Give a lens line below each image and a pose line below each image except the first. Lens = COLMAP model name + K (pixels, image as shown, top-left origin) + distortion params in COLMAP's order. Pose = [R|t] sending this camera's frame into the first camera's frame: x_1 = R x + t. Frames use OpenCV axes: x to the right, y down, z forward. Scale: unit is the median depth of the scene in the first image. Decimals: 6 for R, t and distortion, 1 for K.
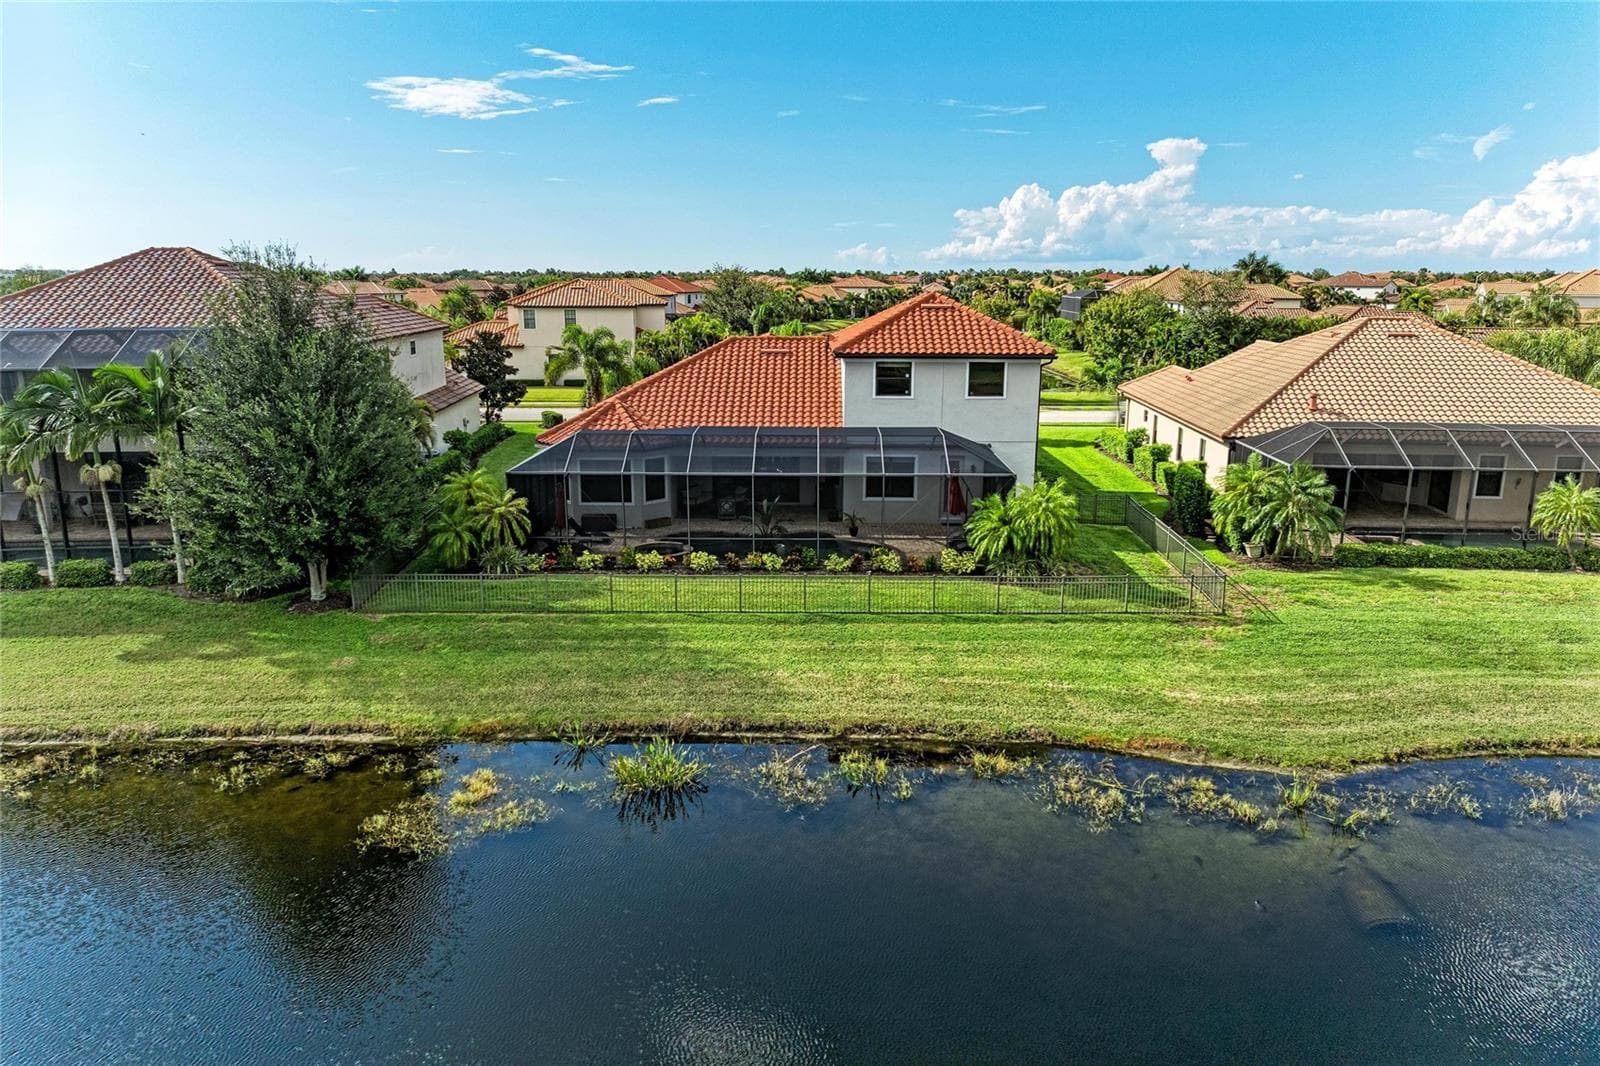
lens RADIAL K [[1126.0, 0, 800.0], [0, 1126.0, 533.0], [0, 0, 1]] dist [-0.014497, -0.005290]
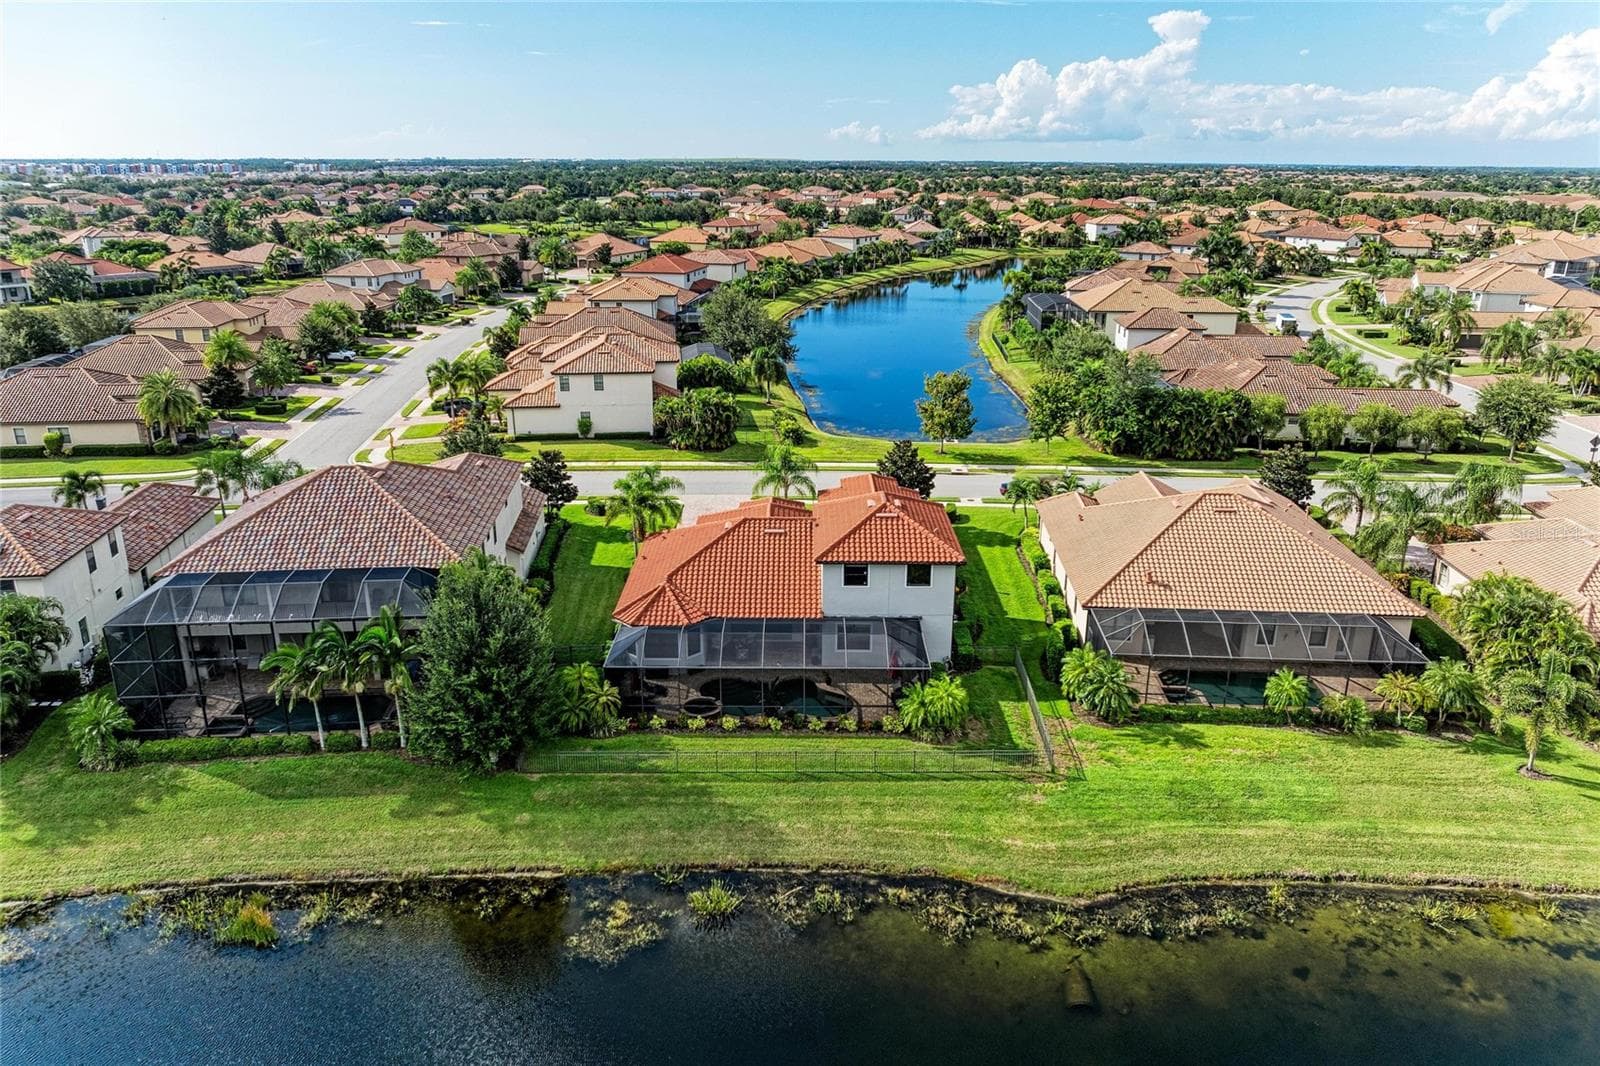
lens RADIAL K [[1126.0, 0, 800.0], [0, 1126.0, 533.0], [0, 0, 1]] dist [-0.014497, -0.005290]
pose [[0.999968, -0.000891, 0.007945, -0.002186], [0.000087, 0.994925, 0.100616, -0.489737], [-0.007994, -0.100612, 0.994894, -0.656552]]
